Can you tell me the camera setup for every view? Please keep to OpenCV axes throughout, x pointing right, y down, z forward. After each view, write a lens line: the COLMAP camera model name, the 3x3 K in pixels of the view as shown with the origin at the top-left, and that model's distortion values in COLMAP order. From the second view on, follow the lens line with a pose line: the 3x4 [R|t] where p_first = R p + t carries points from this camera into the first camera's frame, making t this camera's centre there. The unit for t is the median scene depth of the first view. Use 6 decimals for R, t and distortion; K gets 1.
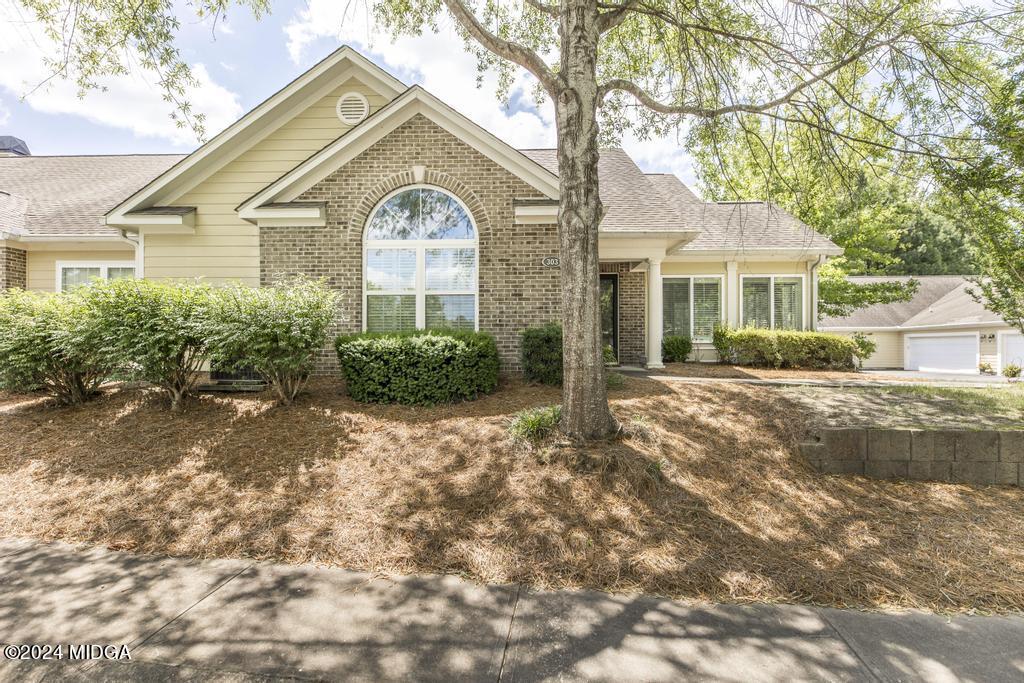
lens RADIAL K [[488.0, 0, 503.6], [0, 488.0, 344.7], [0, 0, 1]] dist [-0.001926, -0.000311]
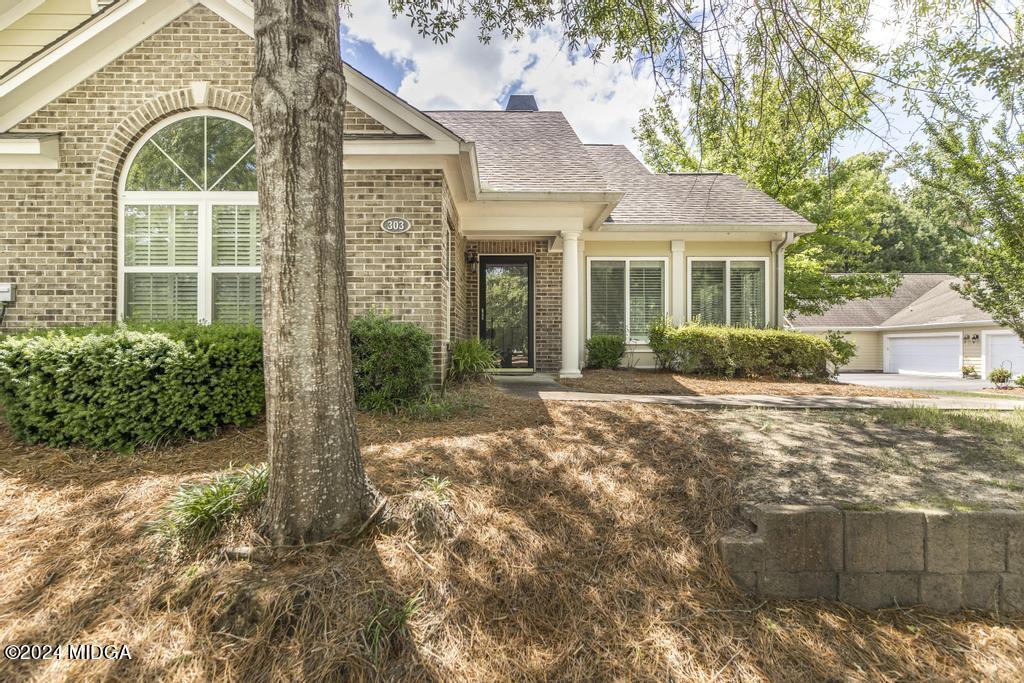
lens RADIAL K [[495.2, 0, 506.4], [0, 495.2, 344.7], [0, 0, 1]] dist [-0.001880, 0.000455]
pose [[0.999159, 0.001469, 0.040984, 0.221042], [-0.001469, 0.999999, -0.000037, -0.002854], [-0.040984, -0.000023, 0.999160, 0.295527]]
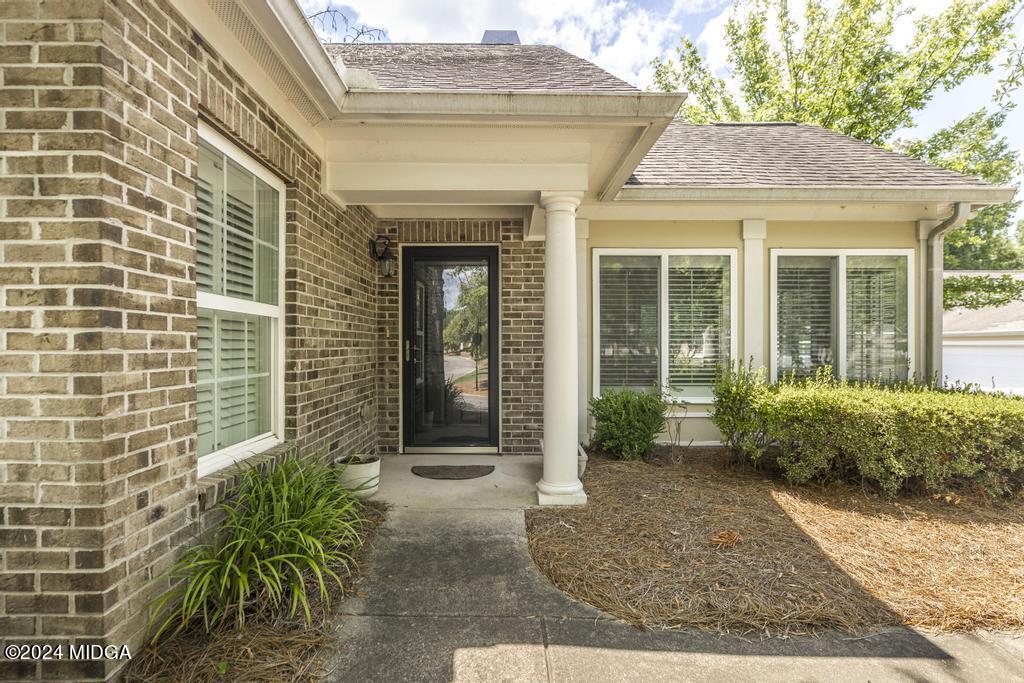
lens RADIAL K [[495.2, 0, 506.4], [0, 495.2, 344.7], [0, 0, 1]] dist [-0.001880, 0.000455]
pose [[0.999073, -0.000173, 0.043039, 0.310395], [-0.000120, 0.999977, 0.006805, -0.083008], [-0.043039, -0.006804, 0.999050, 0.774451]]
